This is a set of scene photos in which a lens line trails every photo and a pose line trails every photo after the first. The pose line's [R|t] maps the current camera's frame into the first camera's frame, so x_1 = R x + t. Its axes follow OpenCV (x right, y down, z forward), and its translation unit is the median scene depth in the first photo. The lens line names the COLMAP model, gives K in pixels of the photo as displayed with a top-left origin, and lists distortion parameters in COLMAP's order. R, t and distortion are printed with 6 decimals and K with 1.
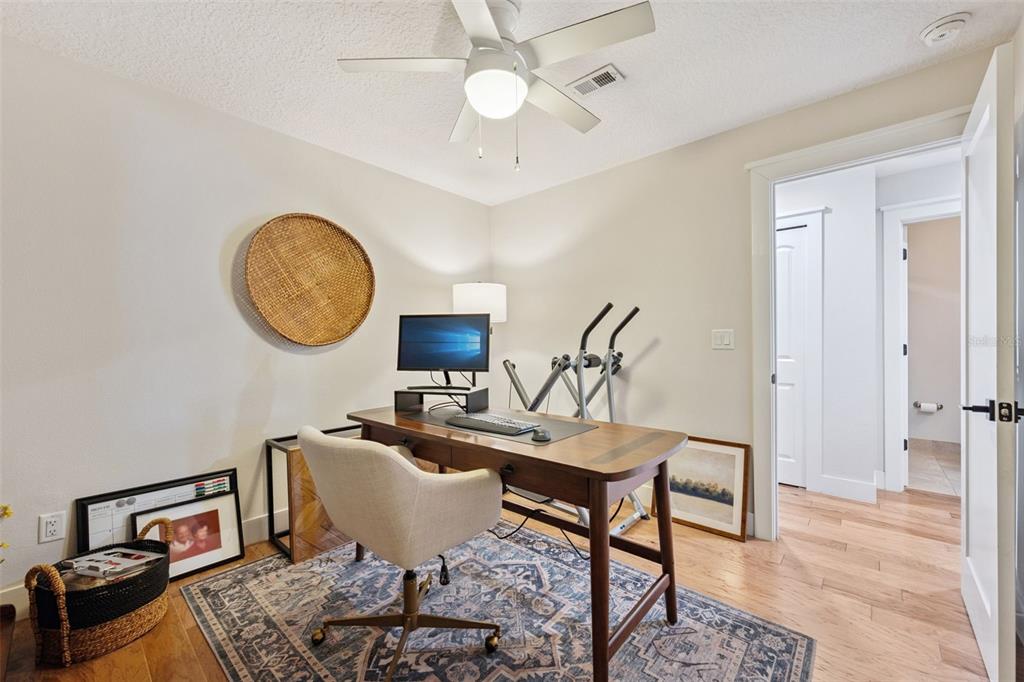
lens RADIAL K [[402.3, 0, 513.3], [0, 402.3, 338.1], [0, 0, 1]] dist [-0.000081, -0.000029]
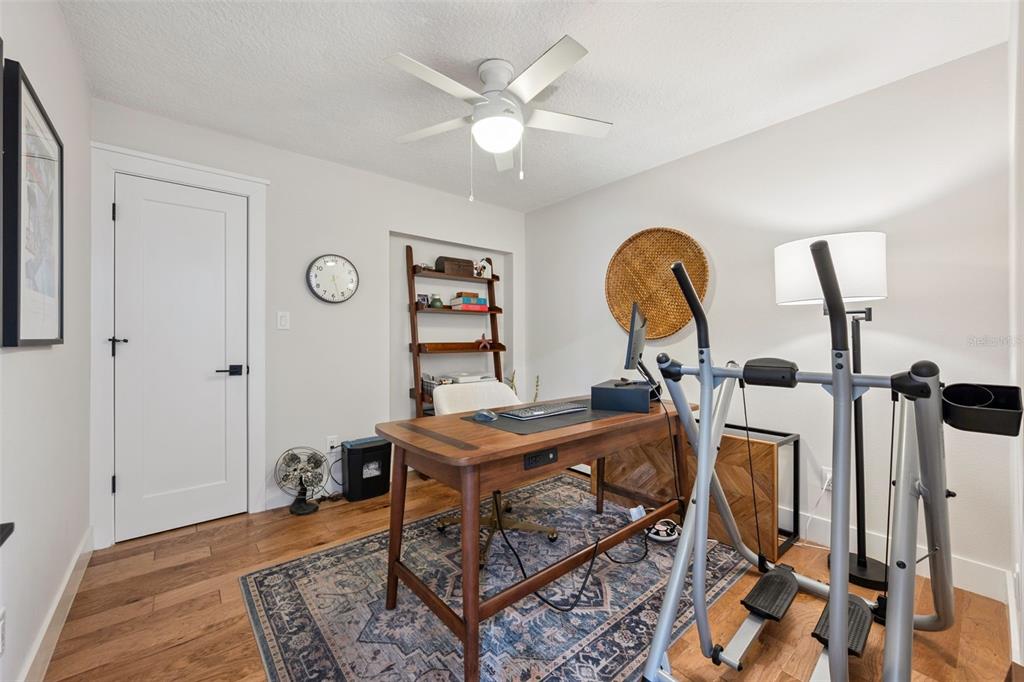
lens RADIAL K [[402.3, 0, 513.3], [0, 402.3, 338.1], [0, 0, 1]] dist [-0.000081, -0.000029]
pose [[-0.143398, 0.002120, -0.989663, 0.967668], [0.009715, 0.999953, 0.000735, 0.014158], [0.989617, -0.009509, -0.143412, 1.022956]]
